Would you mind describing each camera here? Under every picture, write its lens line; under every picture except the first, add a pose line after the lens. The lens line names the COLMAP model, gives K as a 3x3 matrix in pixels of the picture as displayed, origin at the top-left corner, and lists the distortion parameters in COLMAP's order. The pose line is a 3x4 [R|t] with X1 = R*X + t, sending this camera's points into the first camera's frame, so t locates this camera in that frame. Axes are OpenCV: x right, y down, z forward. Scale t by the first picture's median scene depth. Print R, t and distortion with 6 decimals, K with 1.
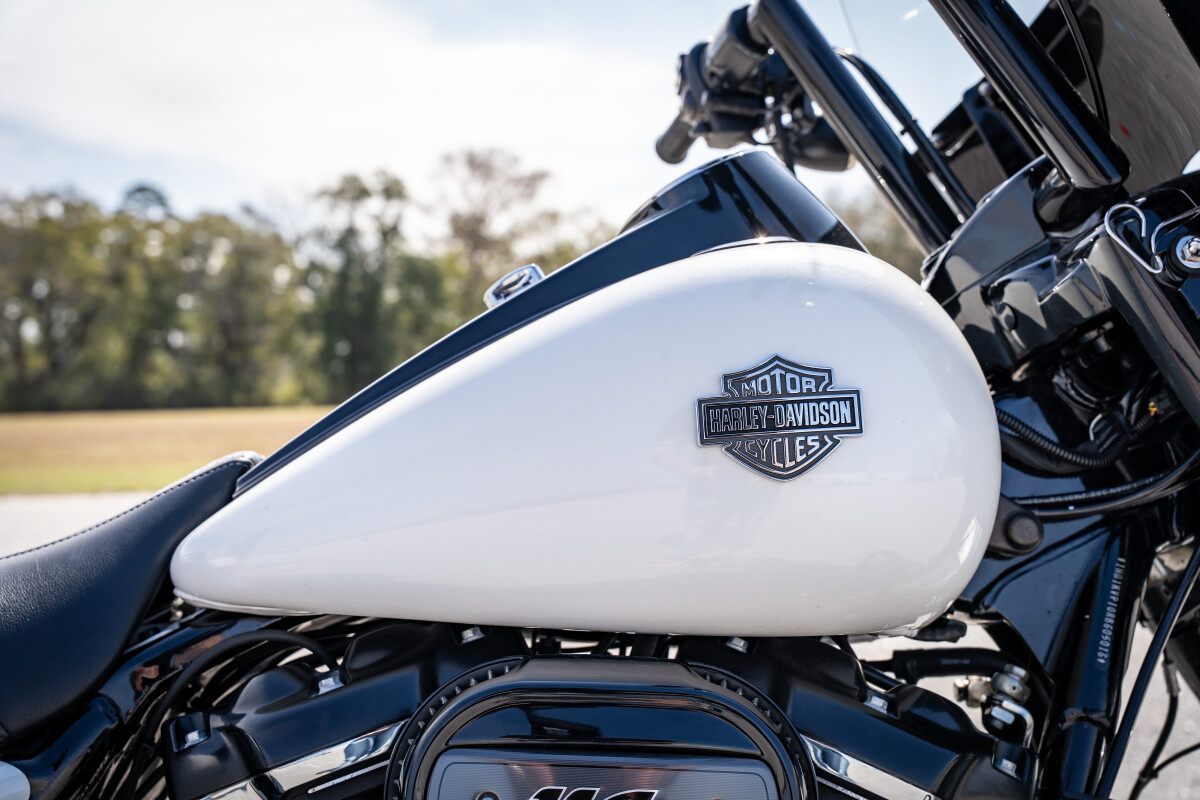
lens RADIAL K [[1615.3, 0, 600.6], [0, 1615.3, 398.2], [0, 0, 1]] dist [0.017353, 0.000000]
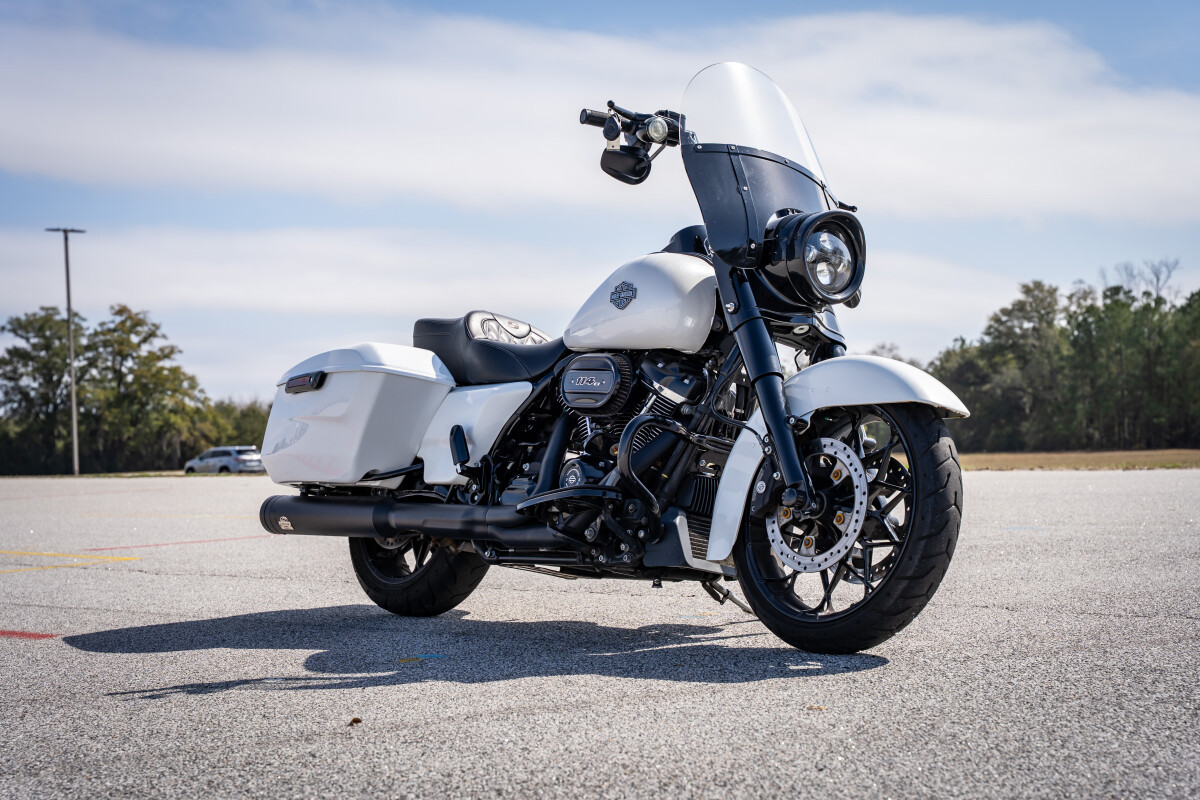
lens RADIAL K [[1942.5, 0, 600.0], [0, 1942.5, 400.4], [0, 0, 1]] dist [-0.132709, 0.000000]
pose [[0.624015, -0.015754, -0.781253, 3.516887], [-0.000372, 0.999791, -0.020458, 0.339918], [0.781412, 0.013057, 0.623879, -1.963072]]
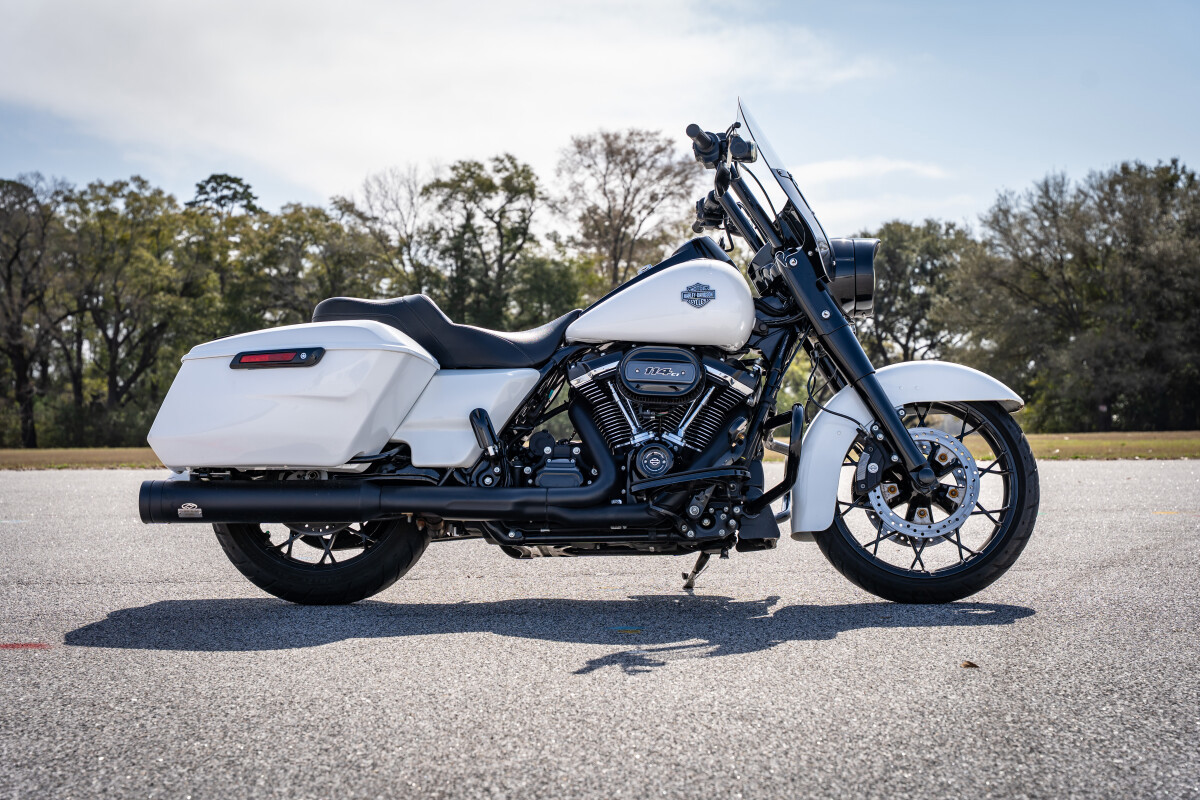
lens RADIAL K [[2056.8, 0, 605.2], [0, 2056.8, 405.7], [0, 0, 1]] dist [0.042528, 0.000000]
pose [[0.996670, 0.011159, -0.080768, 0.281886], [-0.012676, 0.999752, -0.018292, 0.385925], [0.080544, 0.019255, 0.996565, -4.350168]]
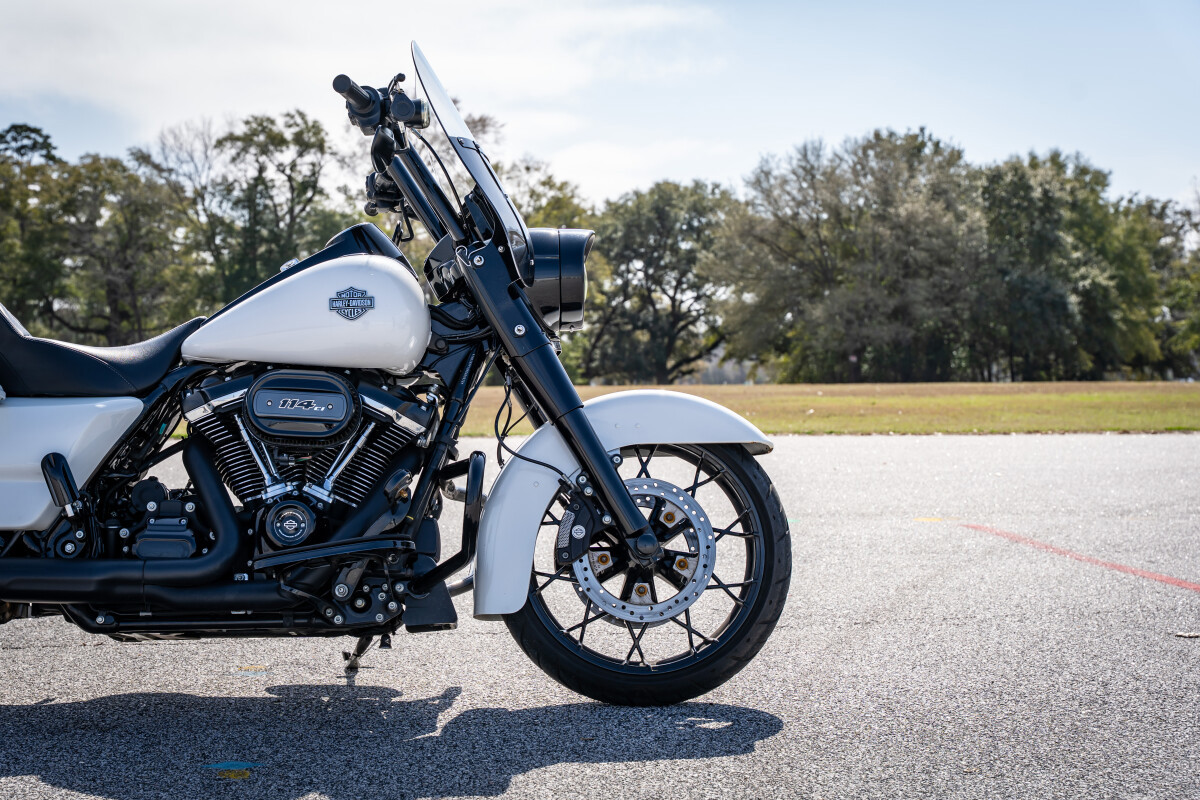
lens RADIAL K [[1901.8, 0, 551.0], [0, 1901.8, 446.9], [0, 0, 1]] dist [0.018136, 0.000000]
pose [[0.999800, 0.019986, 0.000181, 0.478851], [-0.019981, 0.999277, 0.032339, 0.158149], [0.000465, -0.032337, 0.999477, -2.801715]]
